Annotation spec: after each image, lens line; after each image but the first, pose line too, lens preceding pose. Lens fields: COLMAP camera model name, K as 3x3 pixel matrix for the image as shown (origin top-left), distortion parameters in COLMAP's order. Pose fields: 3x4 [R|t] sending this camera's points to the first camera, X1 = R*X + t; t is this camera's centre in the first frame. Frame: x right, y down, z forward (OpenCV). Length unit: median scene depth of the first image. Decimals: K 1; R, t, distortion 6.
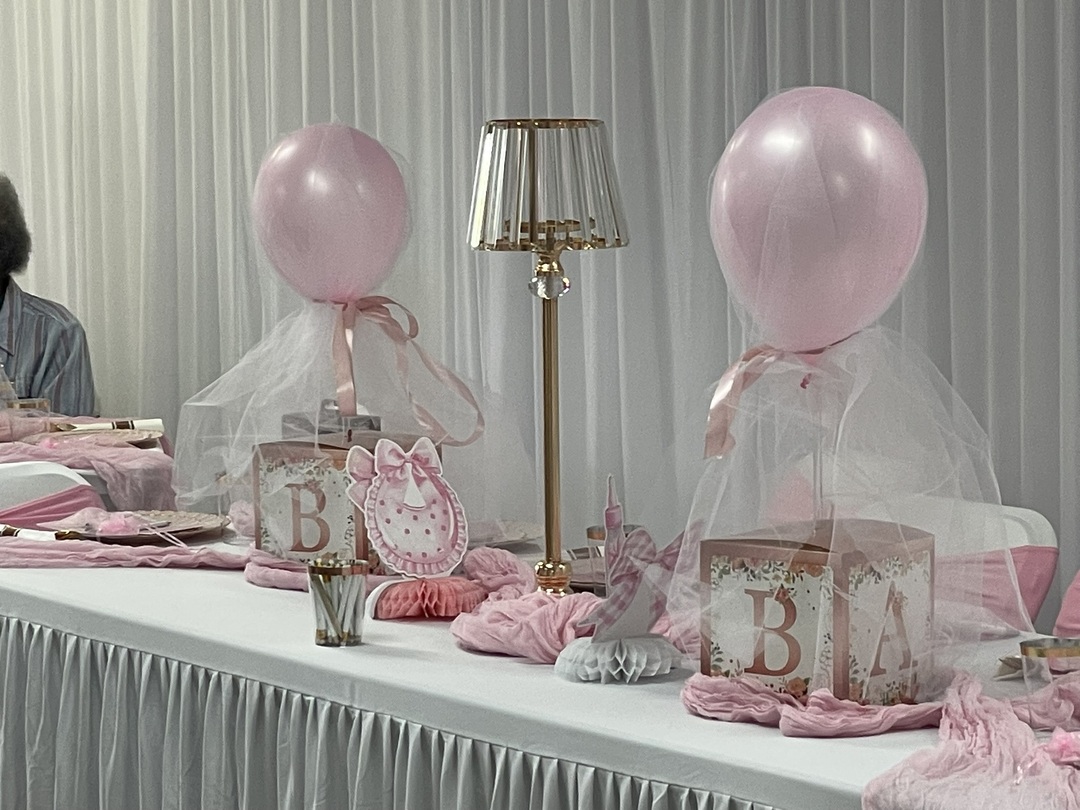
lens RADIAL K [[4026.1, 0, 540.0], [0, 4026.1, 405.0], [0, 0, 1]] dist [0.012769, 0.391535]
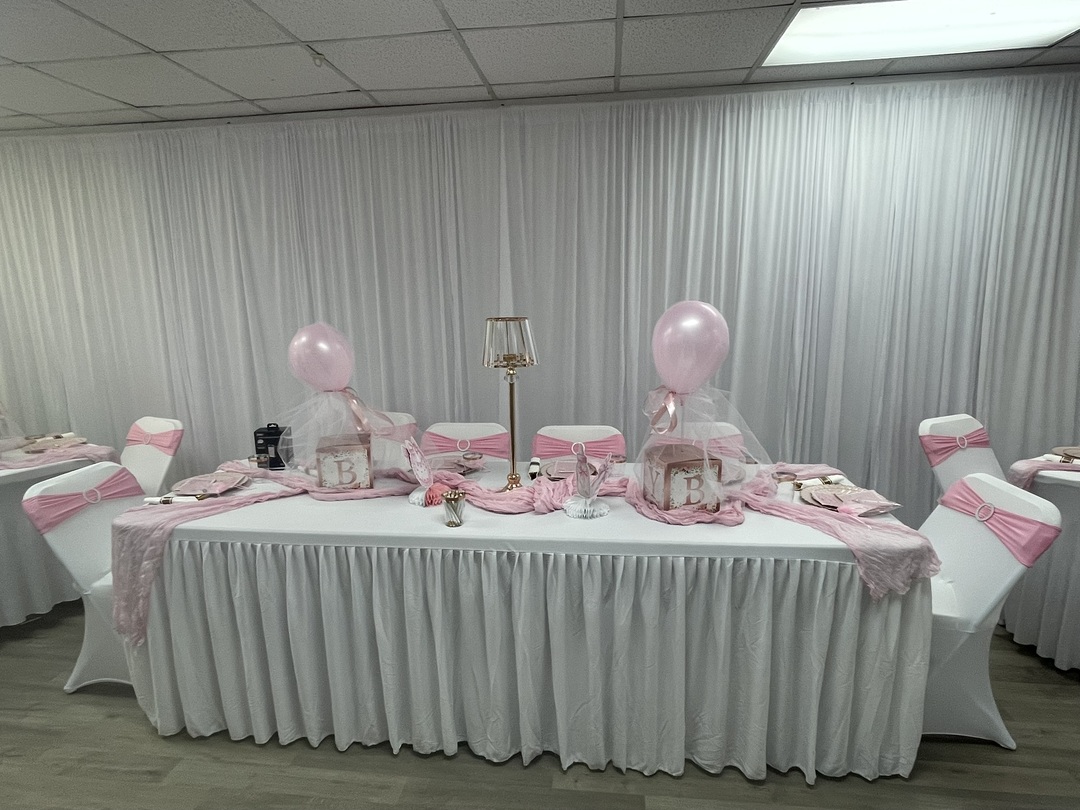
lens RADIAL K [[579.5, 0, 540.0], [0, 579.5, 405.0], [0, 0, 1]] dist [0.001149, 0.000147]
pose [[0.650666, -0.141912, 0.745985, -0.285699], [0.083905, 0.989803, 0.115111, -0.055674], [-0.754714, -0.012307, 0.655939, 0.726598]]
